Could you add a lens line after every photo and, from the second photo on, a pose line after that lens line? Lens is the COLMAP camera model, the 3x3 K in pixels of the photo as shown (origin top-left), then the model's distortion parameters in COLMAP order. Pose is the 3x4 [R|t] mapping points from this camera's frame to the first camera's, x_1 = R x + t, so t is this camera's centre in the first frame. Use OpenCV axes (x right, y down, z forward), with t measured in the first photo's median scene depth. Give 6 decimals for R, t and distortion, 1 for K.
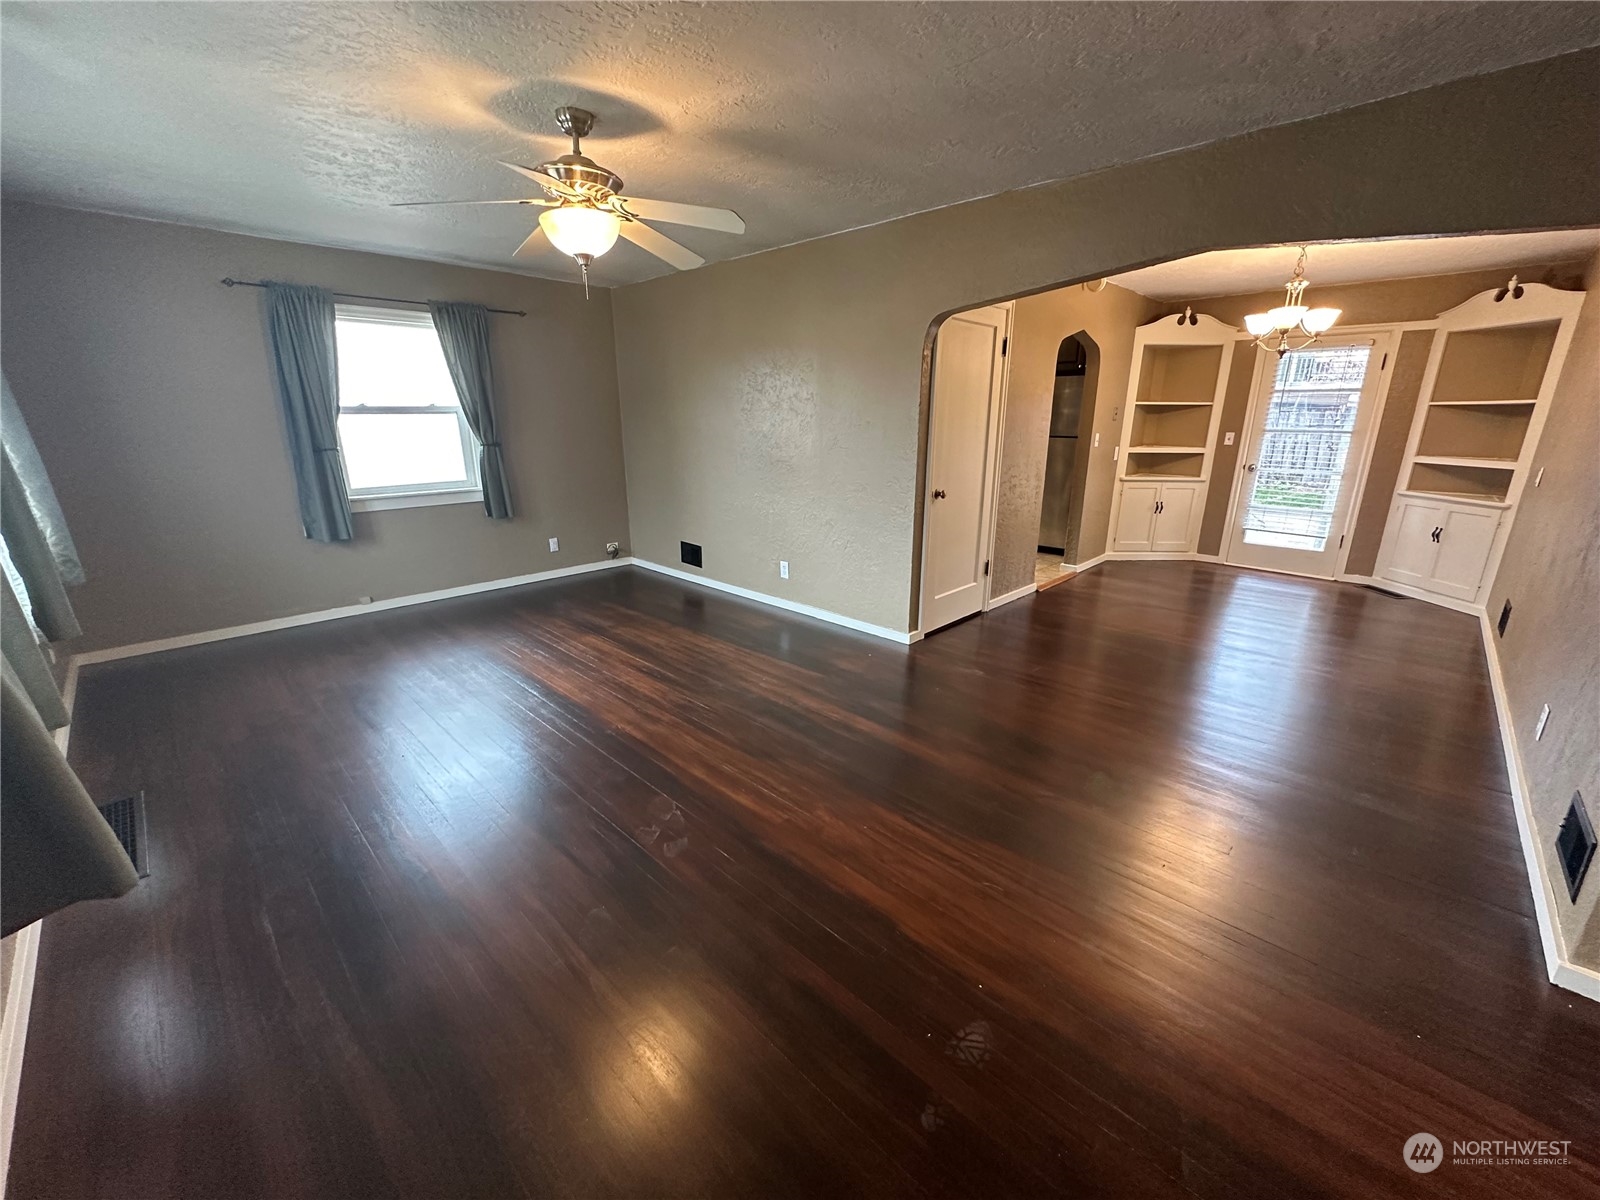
lens RADIAL K [[638.2, 0, 801.4], [0, 638.2, 601.6], [0, 0, 1]] dist [0.000910, -0.000218]
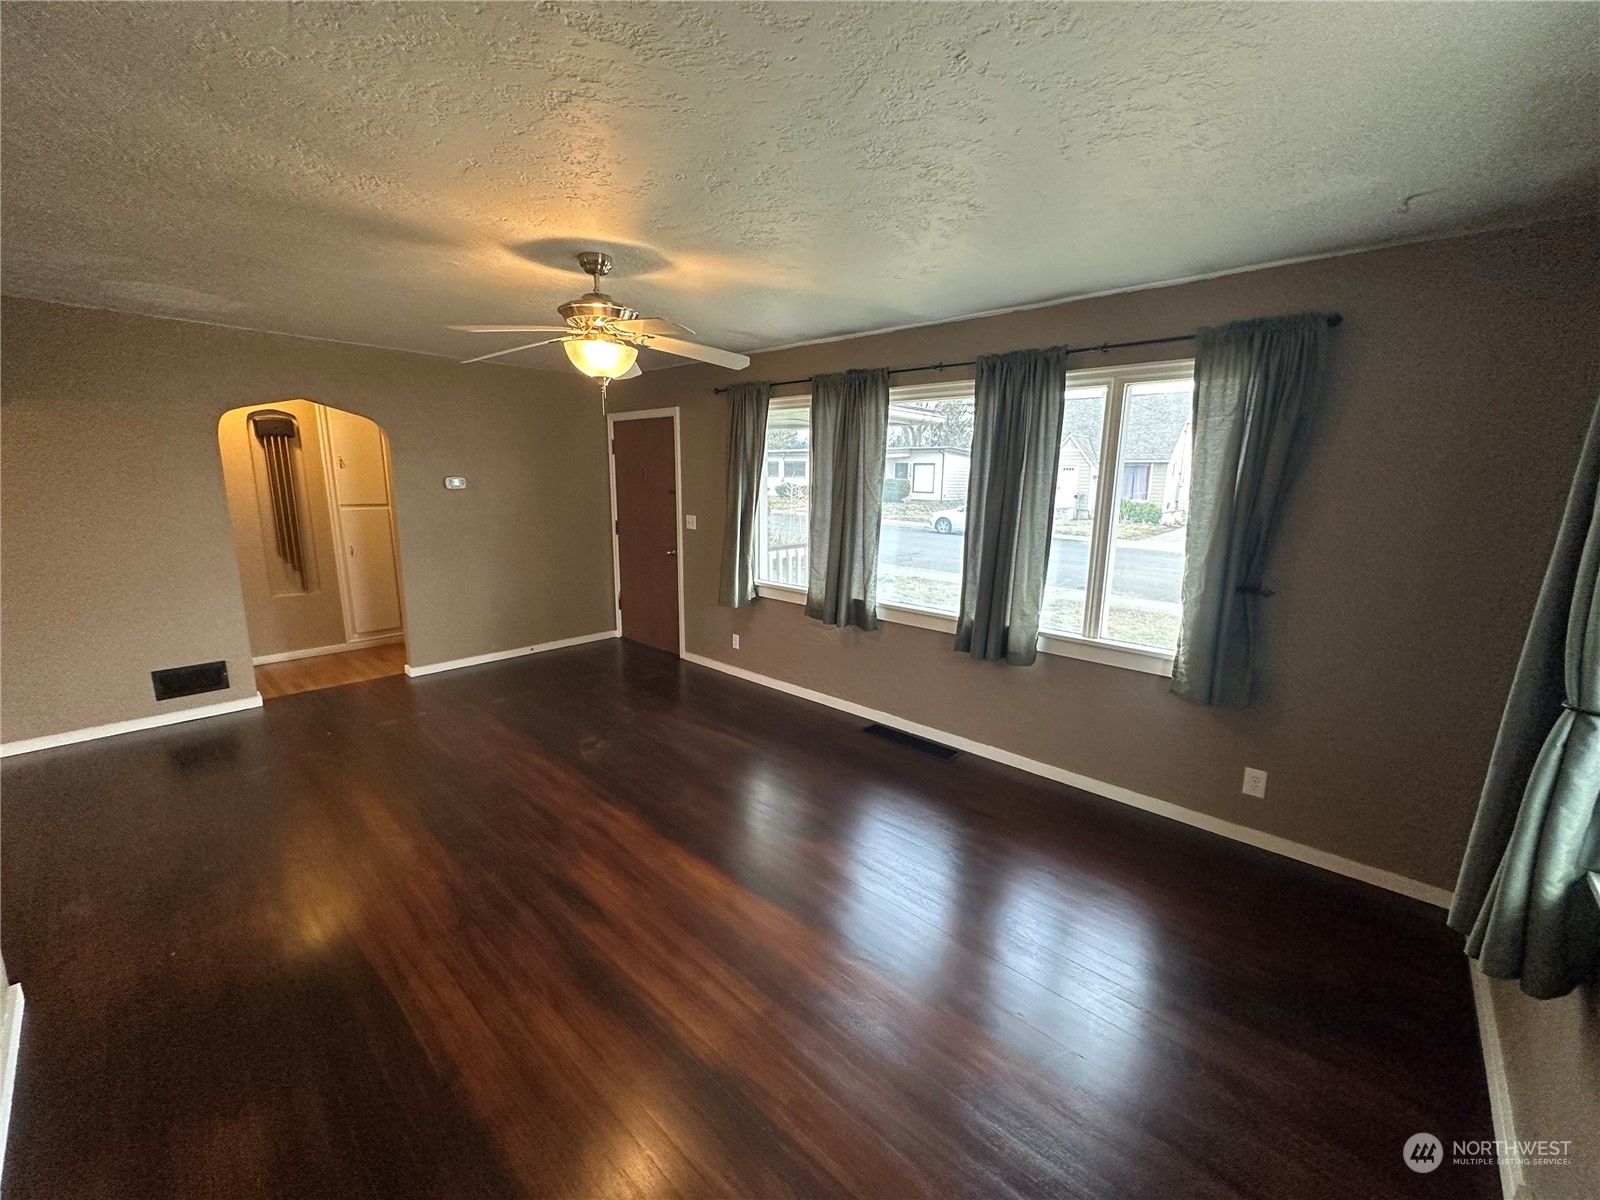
lens RADIAL K [[638.2, 0, 797.7], [0, 638.2, 599.2], [0, 0, 1]] dist [0.000910, -0.000218]
pose [[-0.999494, -0.012981, -0.029044, -0.450573], [-0.024959, 0.886055, 0.462908, -0.502107], [0.019726, 0.463398, -0.885931, 1.492533]]
